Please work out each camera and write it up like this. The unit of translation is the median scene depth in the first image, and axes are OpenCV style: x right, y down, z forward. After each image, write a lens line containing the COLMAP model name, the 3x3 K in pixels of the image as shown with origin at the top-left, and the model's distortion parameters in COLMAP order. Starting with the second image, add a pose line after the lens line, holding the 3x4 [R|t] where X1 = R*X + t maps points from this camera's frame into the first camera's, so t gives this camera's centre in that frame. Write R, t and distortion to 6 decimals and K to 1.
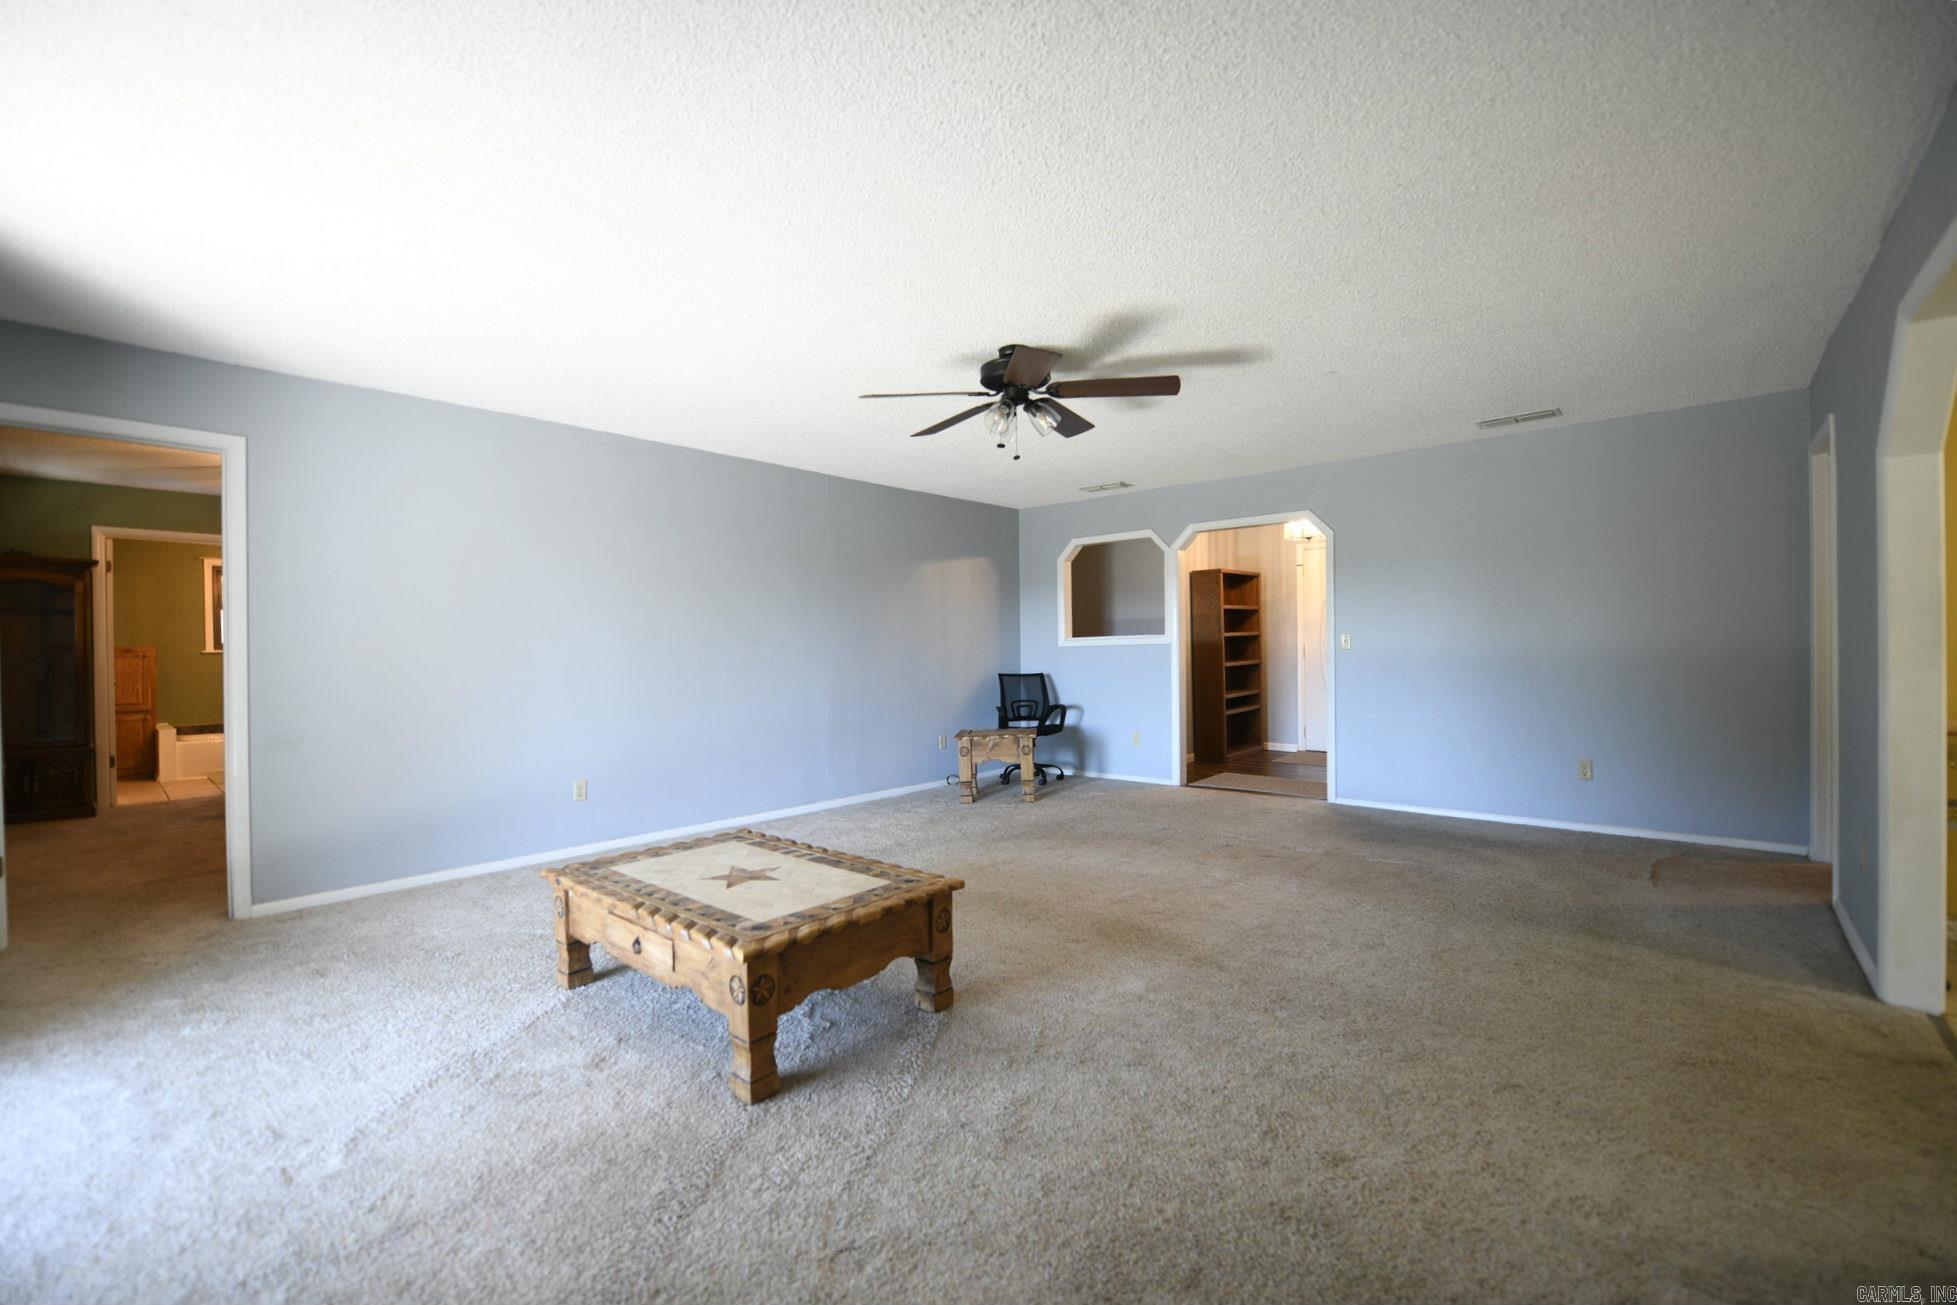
lens RADIAL K [[804.4, 0, 978.5], [0, 804.4, 652.5], [0, 0, 1]] dist [-0.019742, 0.000272]
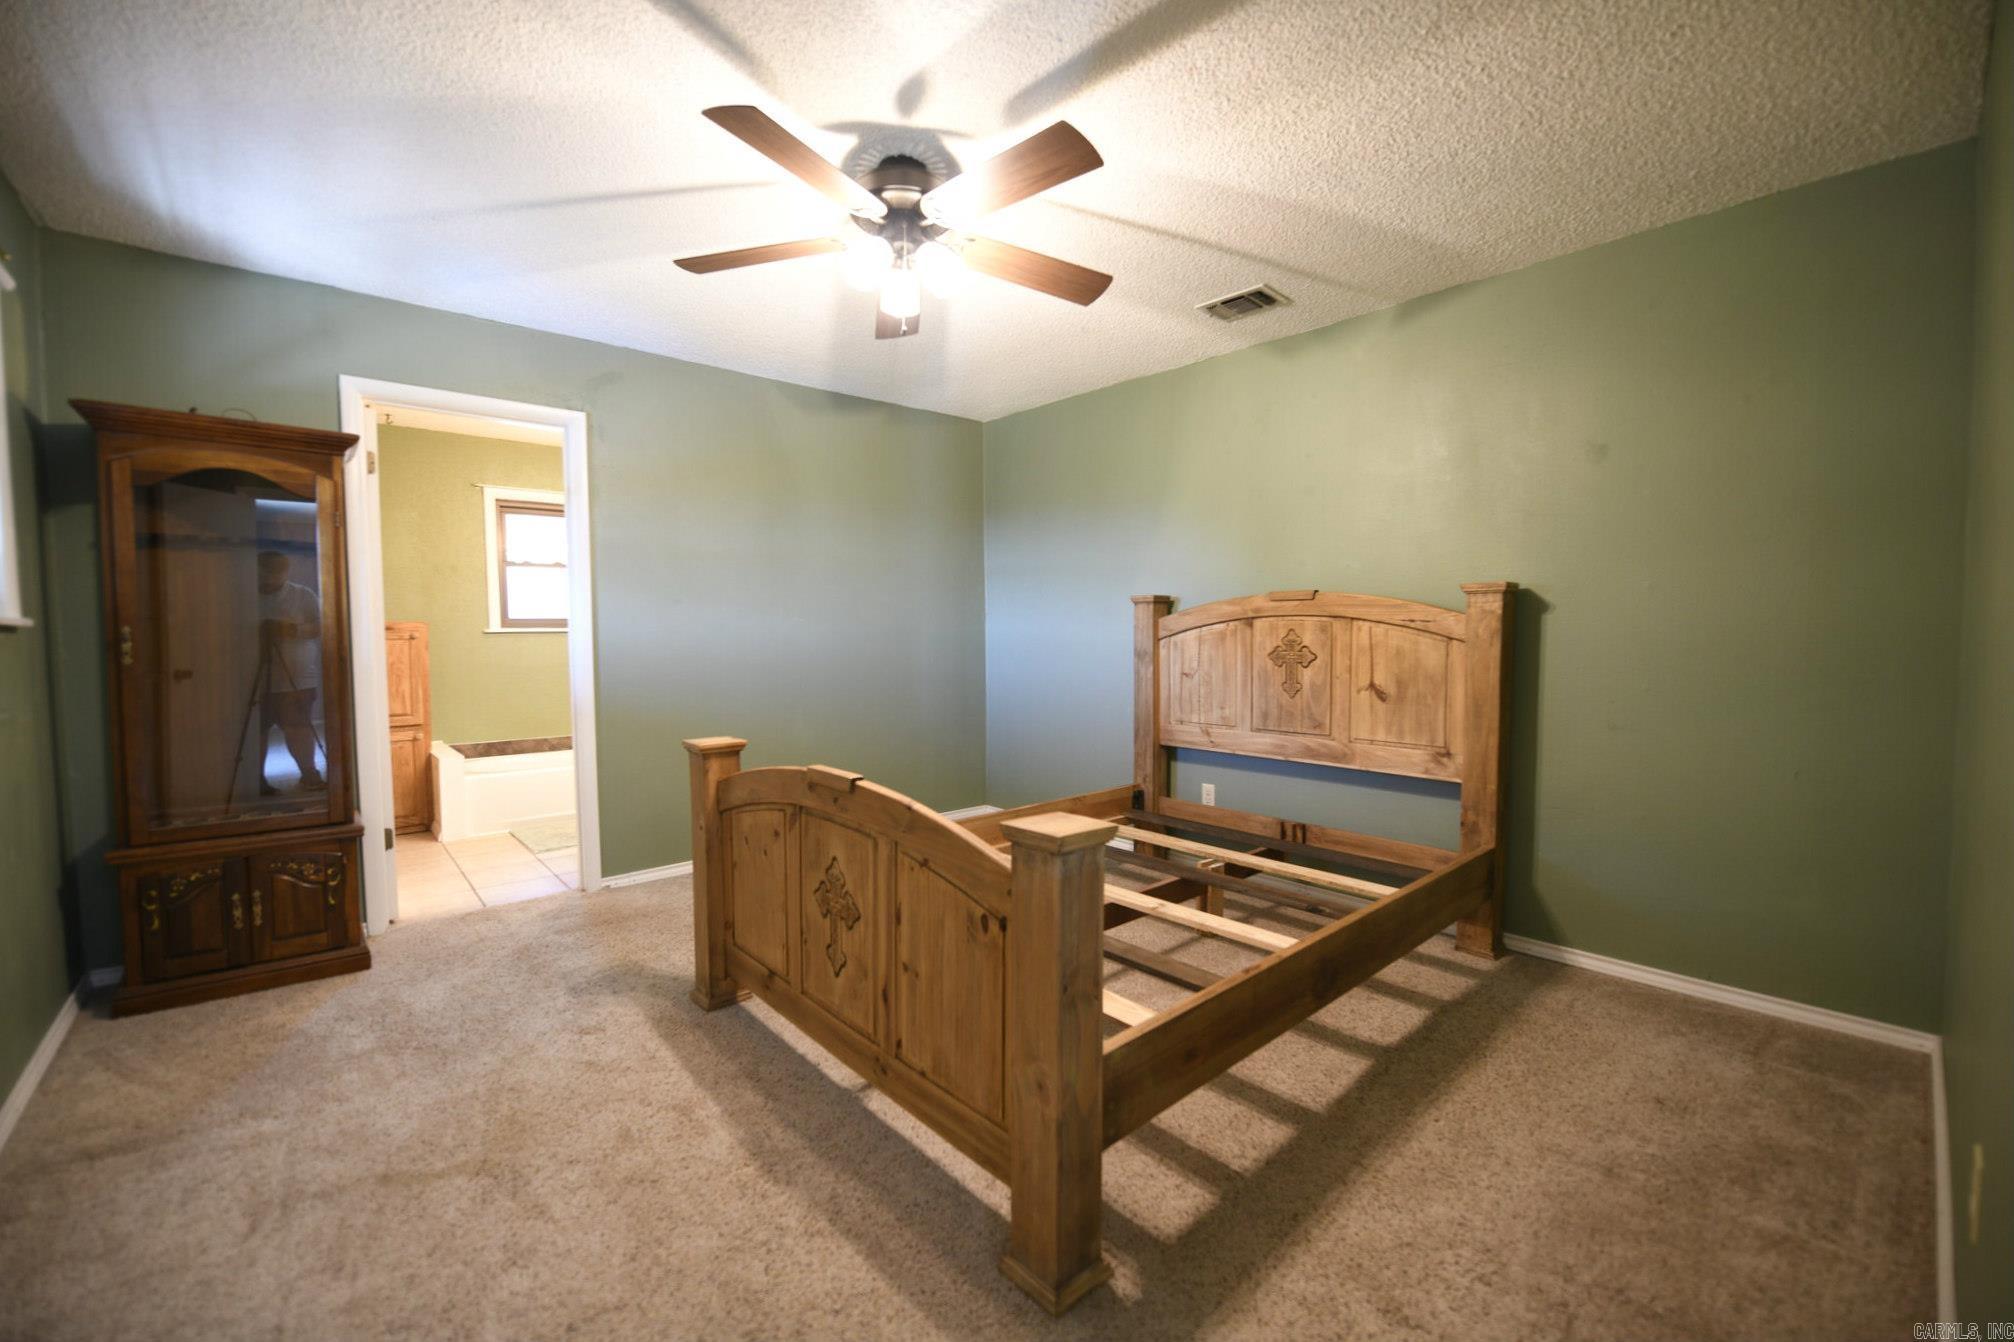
lens RADIAL K [[822.3, 0, 1013.2], [0, 822.3, 673.7], [0, 0, 1]] dist [-0.011488, -0.003038]
pose [[0.990564, 0.009311, -0.136734, -0.617829], [-0.003667, 0.999133, 0.041467, 0.005907], [0.137002, -0.040575, 0.989739, 0.523768]]
